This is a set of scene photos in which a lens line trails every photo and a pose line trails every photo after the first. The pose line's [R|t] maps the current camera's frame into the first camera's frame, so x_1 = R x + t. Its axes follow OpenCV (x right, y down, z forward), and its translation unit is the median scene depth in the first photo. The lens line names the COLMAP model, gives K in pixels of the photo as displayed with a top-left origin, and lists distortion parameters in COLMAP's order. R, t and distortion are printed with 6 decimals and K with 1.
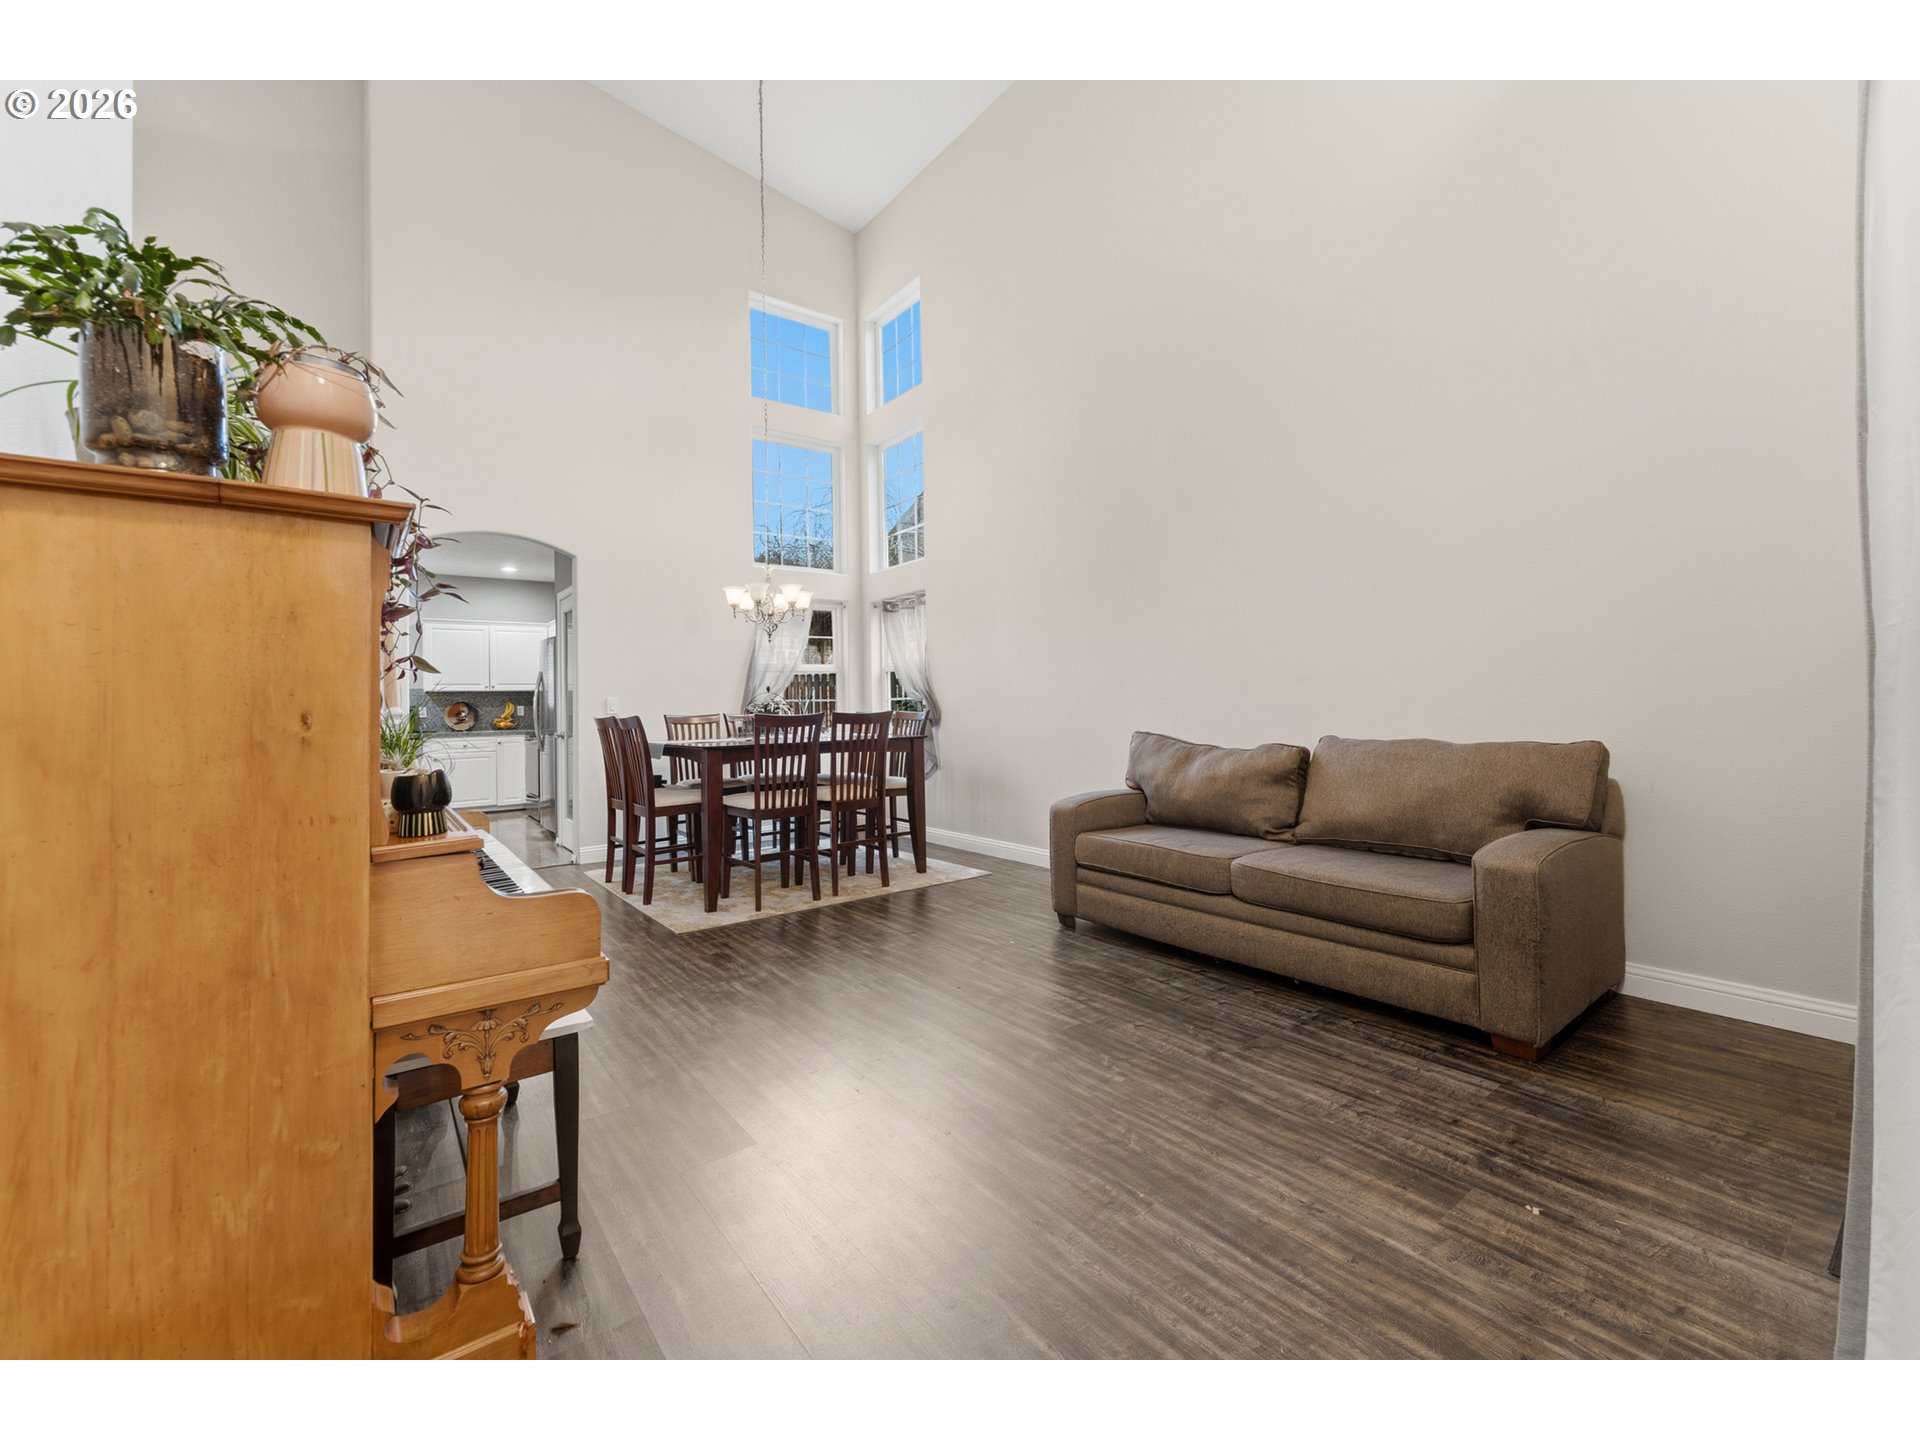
lens RADIAL K [[799.2, 0, 961.1], [0, 799.2, 697.6], [0, 0, 1]] dist [-0.000366, -0.000182]
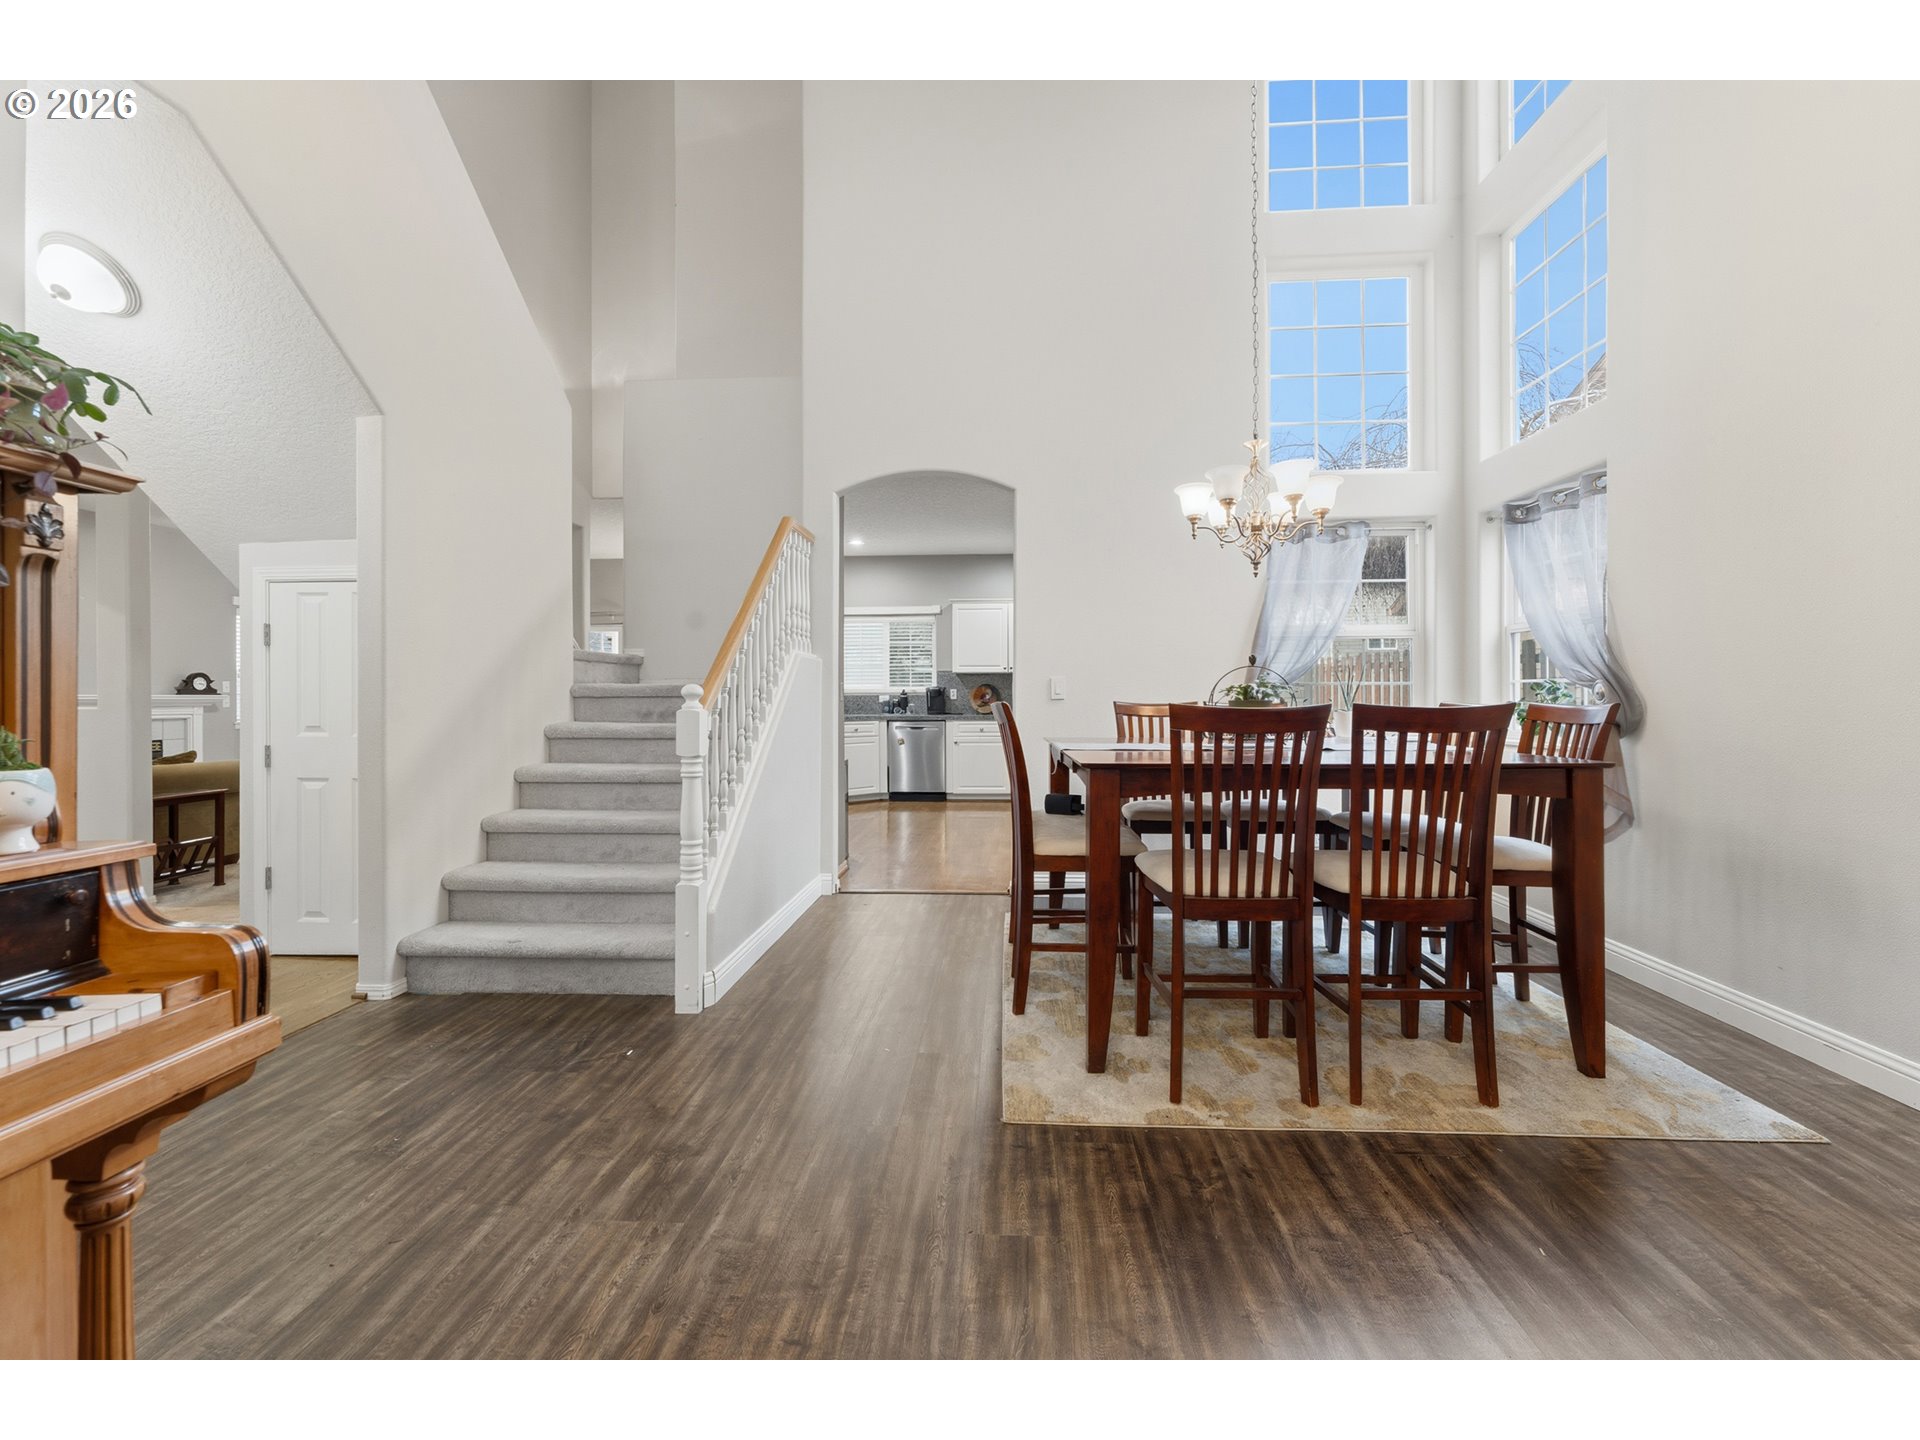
lens RADIAL K [[799.2, 0, 961.1], [0, 799.2, 697.6], [0, 0, 1]] dist [-0.000366, -0.000182]
pose [[0.760257, 0.017464, -0.649388, -0.027721], [-0.006770, 0.999797, 0.018962, 0.006368], [0.649588, -0.010020, 0.760221, 0.398162]]
